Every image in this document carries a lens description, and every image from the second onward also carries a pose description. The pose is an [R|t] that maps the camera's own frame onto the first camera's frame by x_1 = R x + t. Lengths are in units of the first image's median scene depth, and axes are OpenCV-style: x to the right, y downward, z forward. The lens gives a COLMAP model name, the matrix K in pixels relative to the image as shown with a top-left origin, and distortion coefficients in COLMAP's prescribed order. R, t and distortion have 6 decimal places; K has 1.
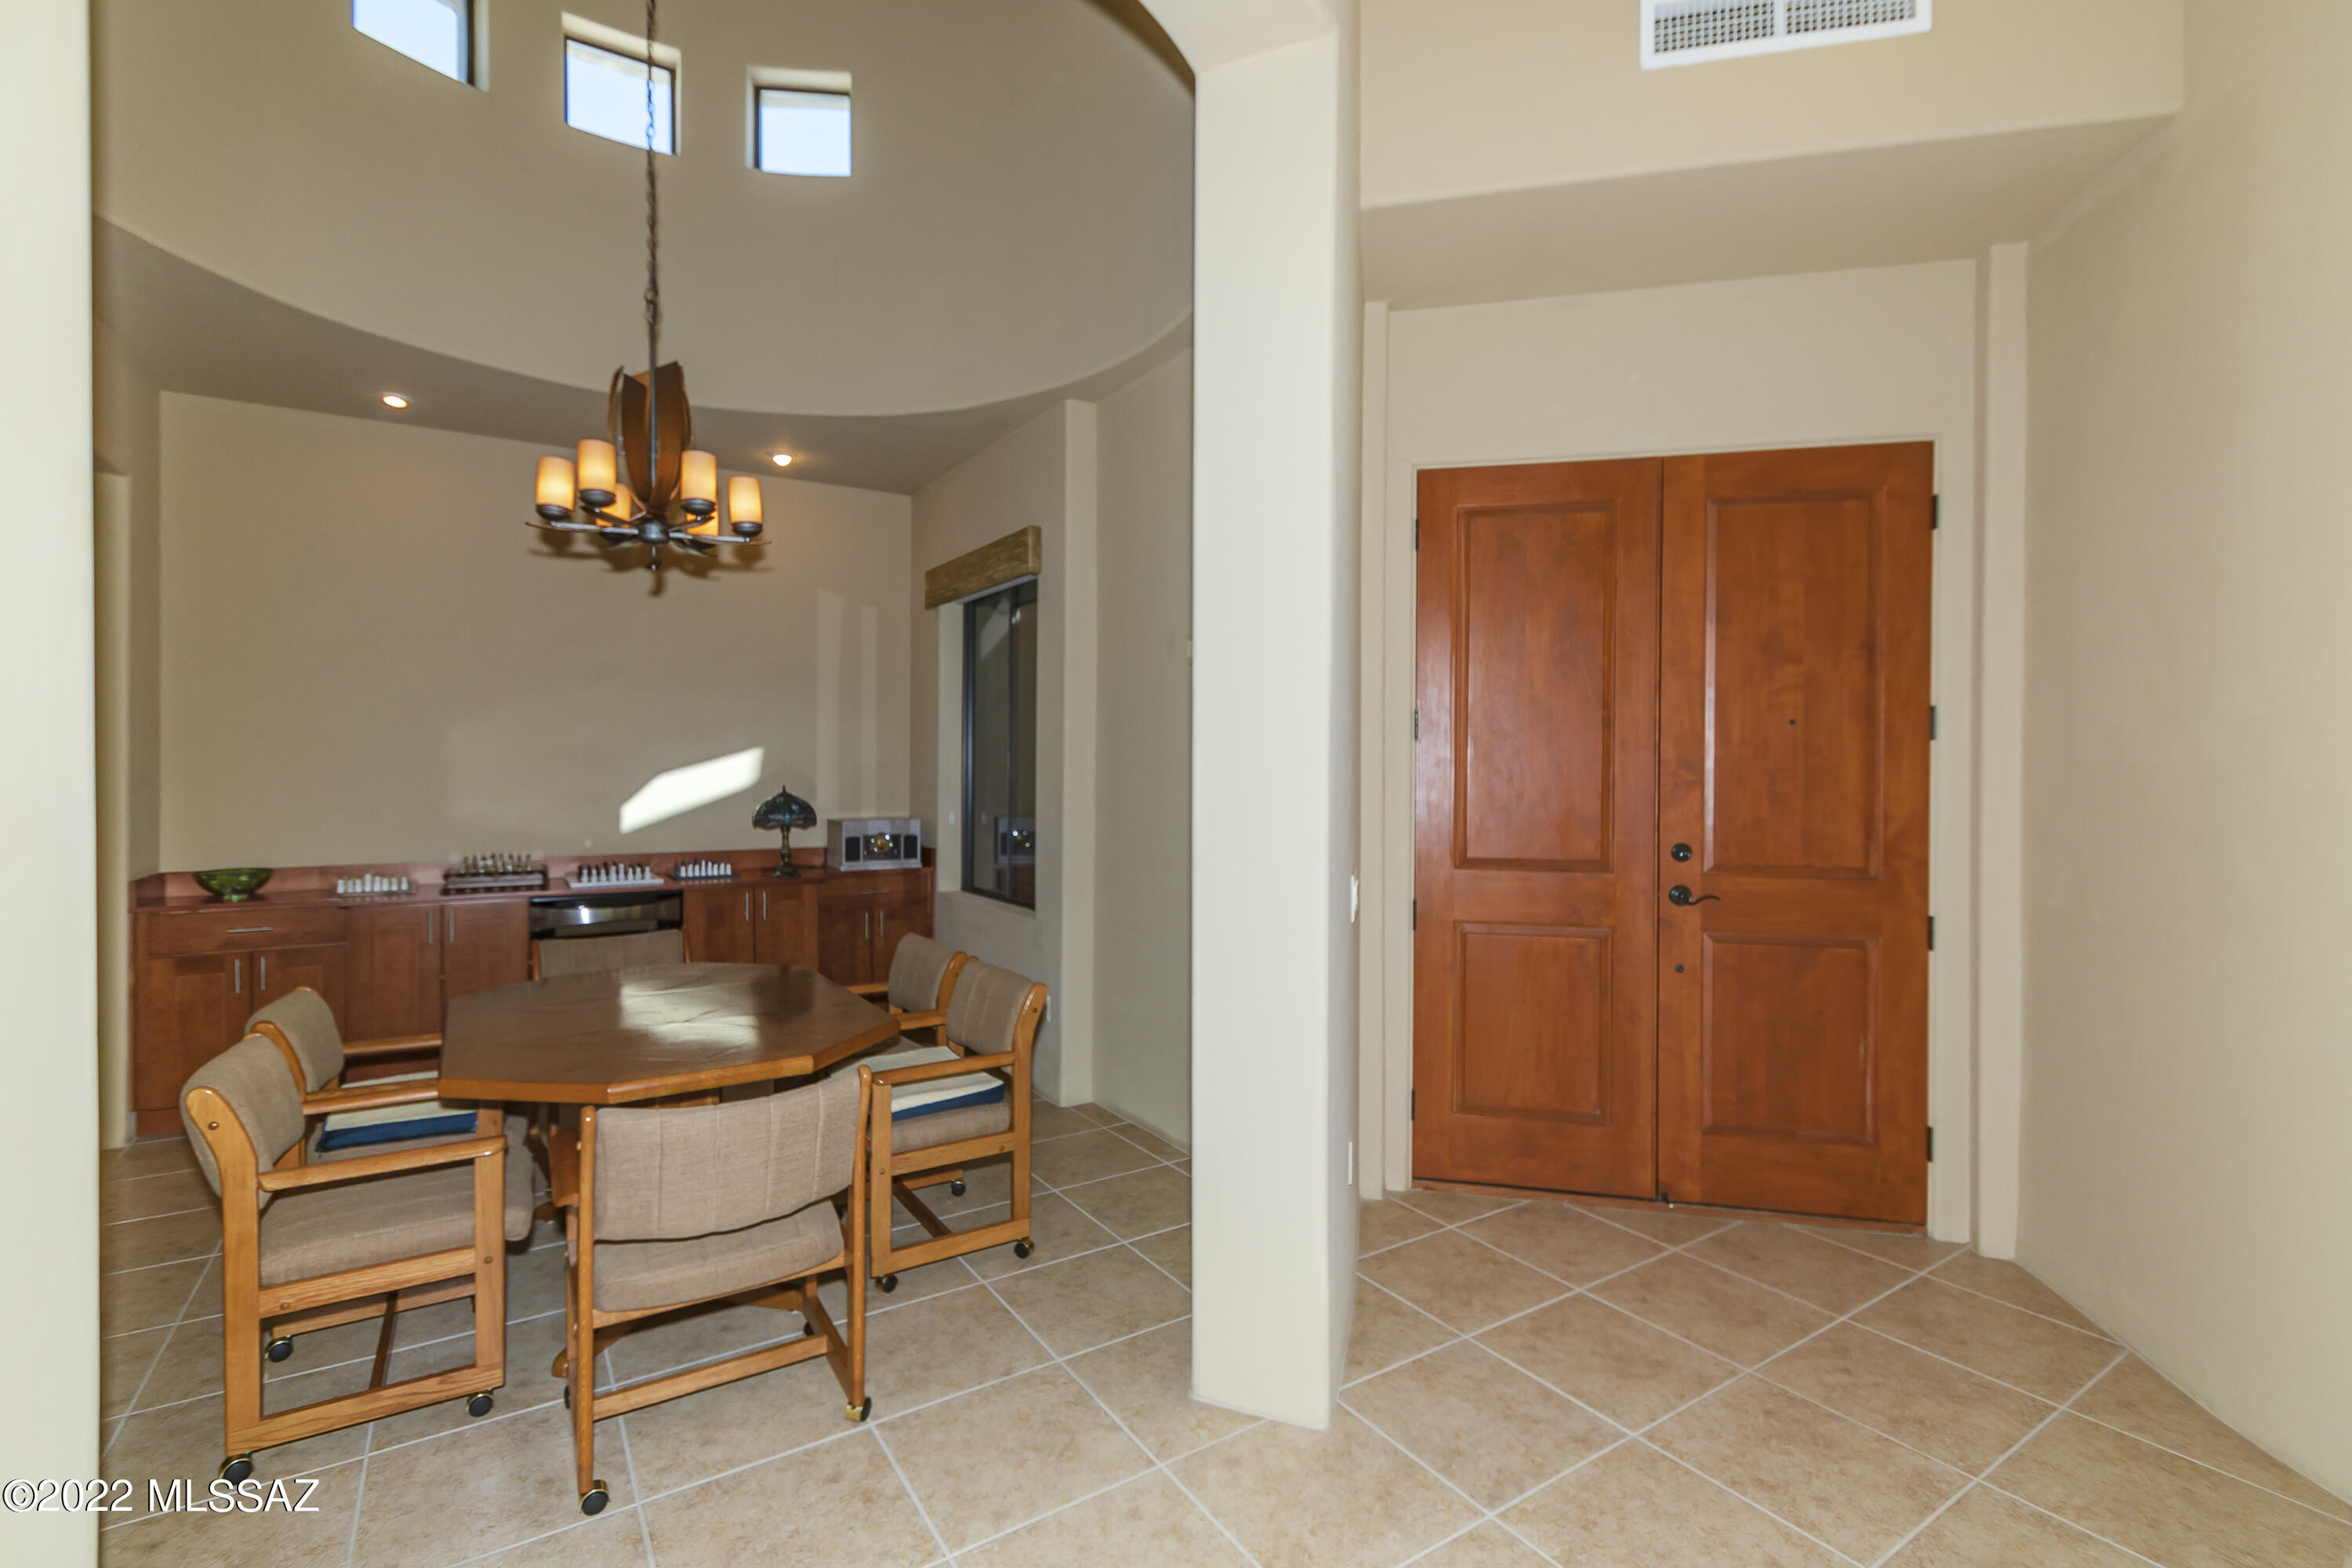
lens RADIAL K [[1045.7, 0, 1156.5], [0, 1045.7, 775.3], [0, 0, 1]] dist [0.003134, 0.000071]
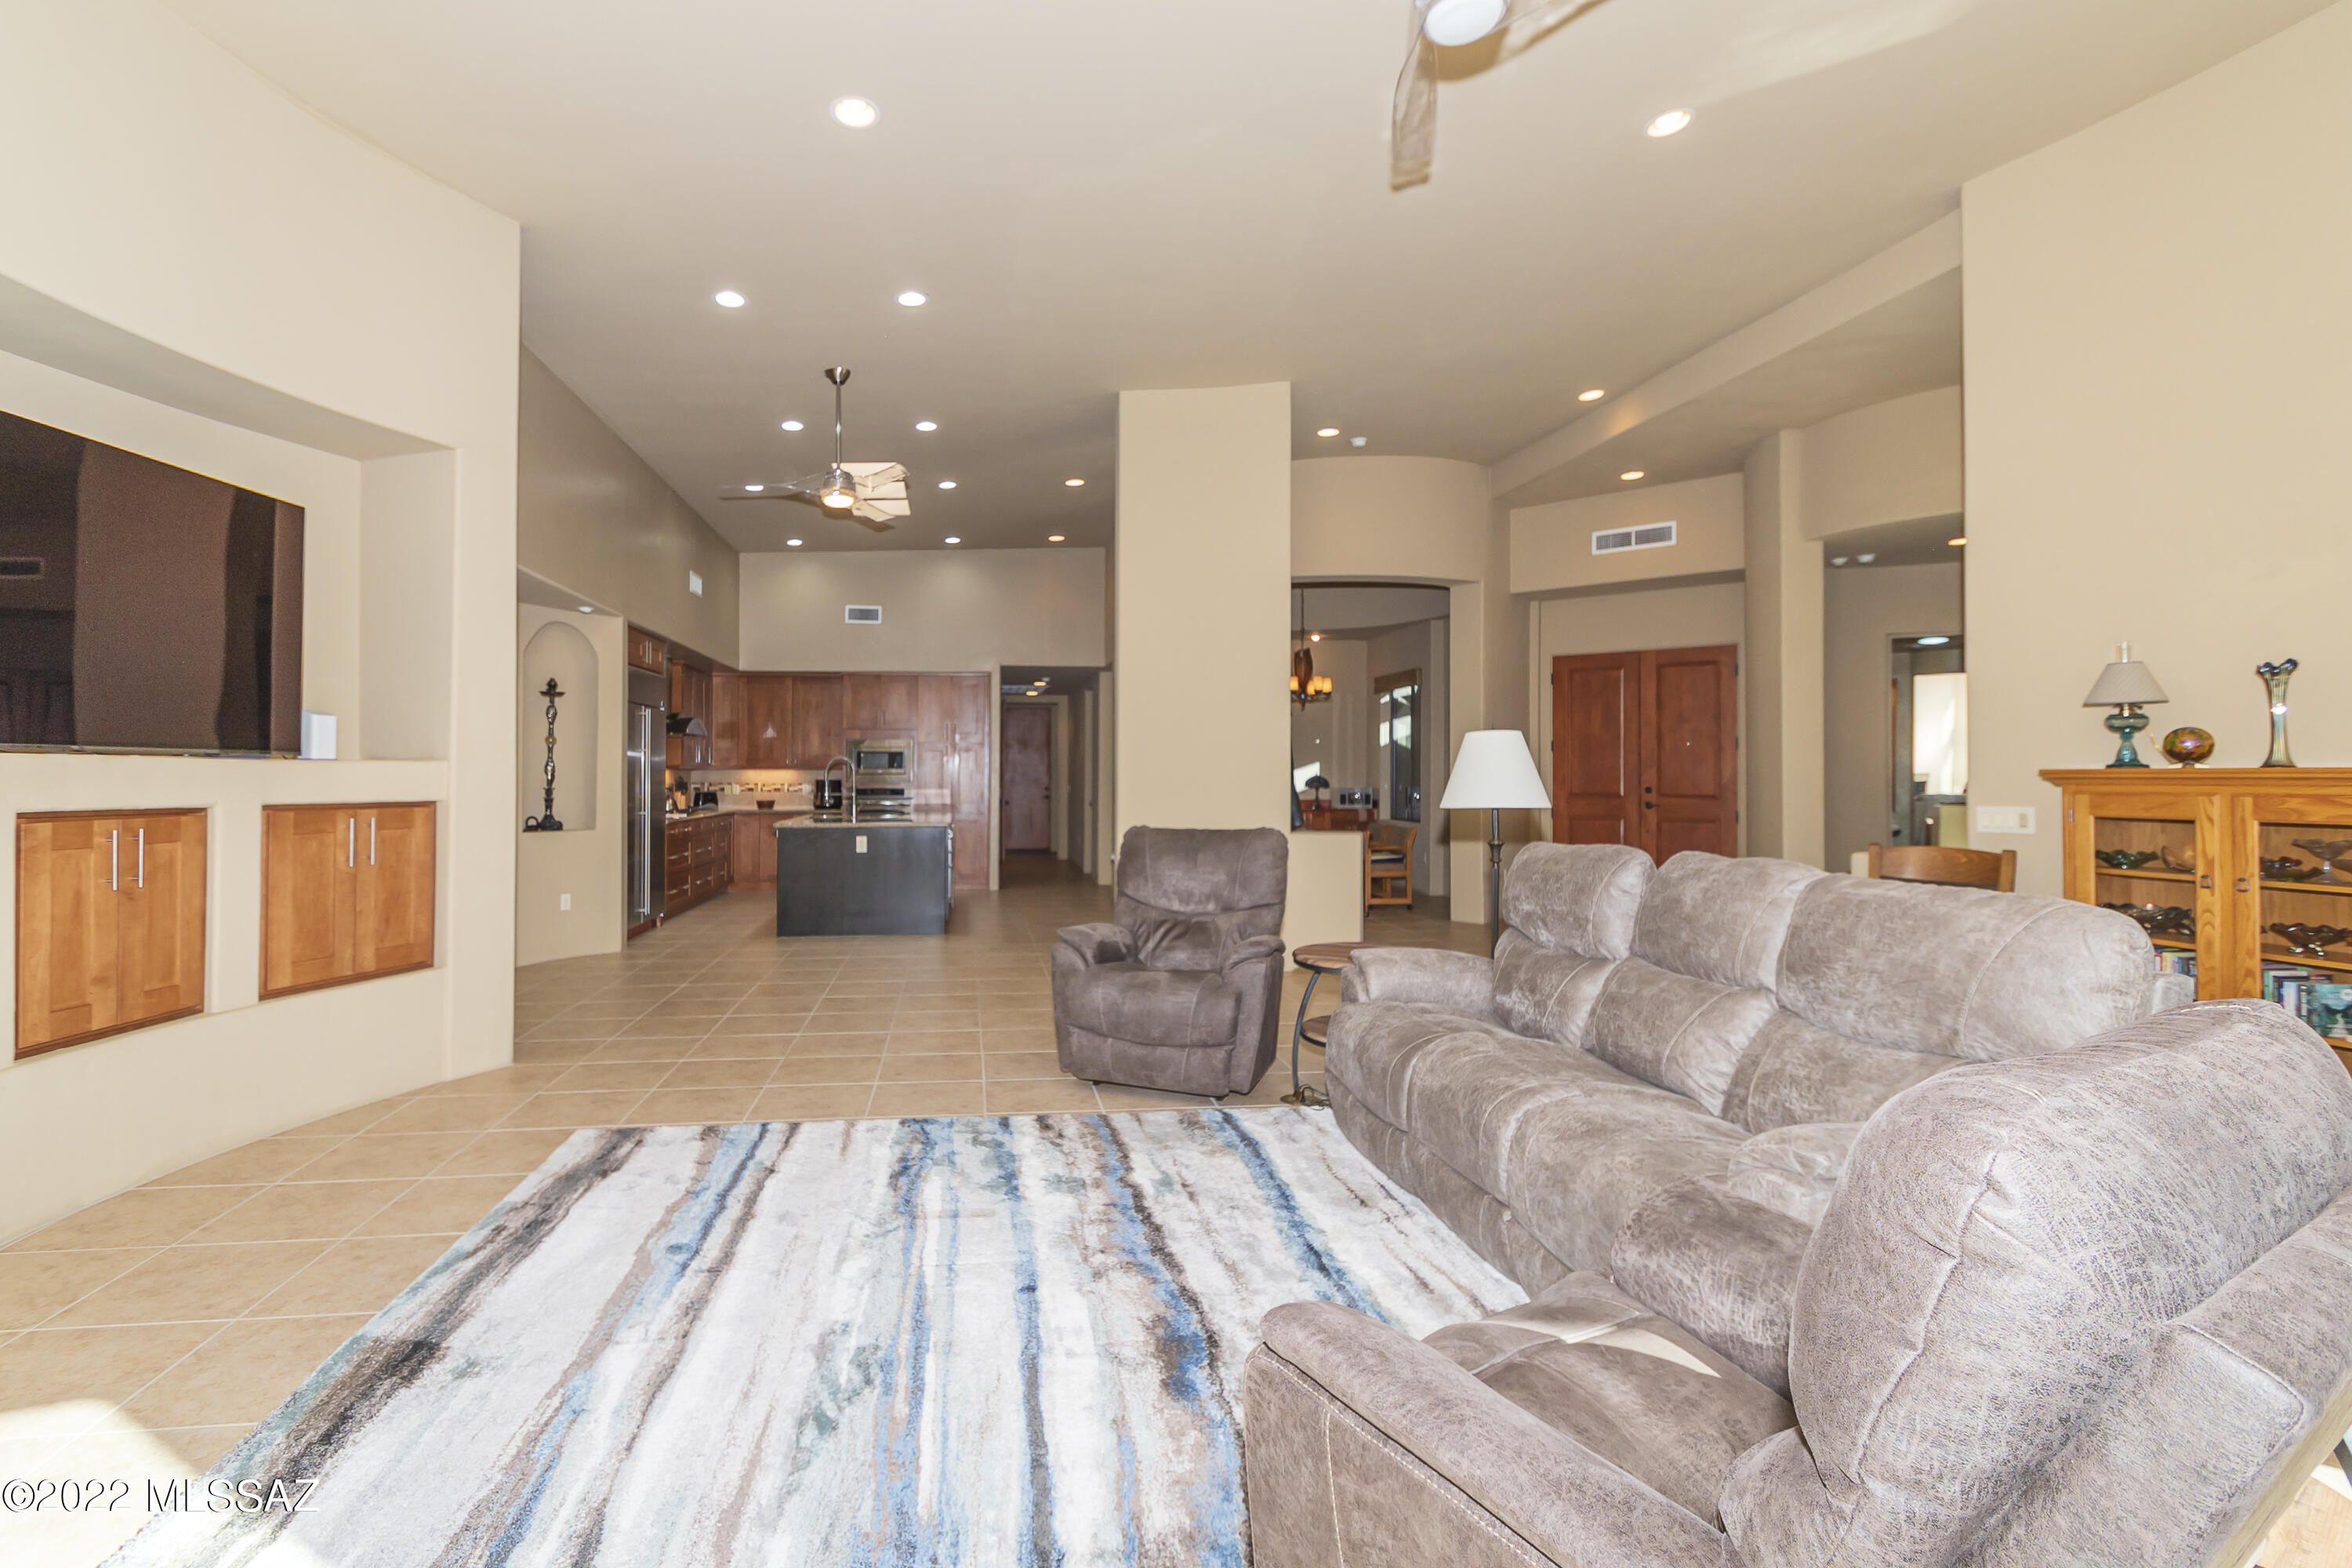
lens RADIAL K [[1045.7, 0, 1159.7], [0, 1045.7, 764.9], [0, 0, 1]] dist [0.003134, 0.000071]
pose [[0.921133, -0.006289, -0.389197, 0.386630], [0.001203, 0.999911, -0.013311, 0.040805], [0.389246, 0.011793, 0.921058, -2.116324]]
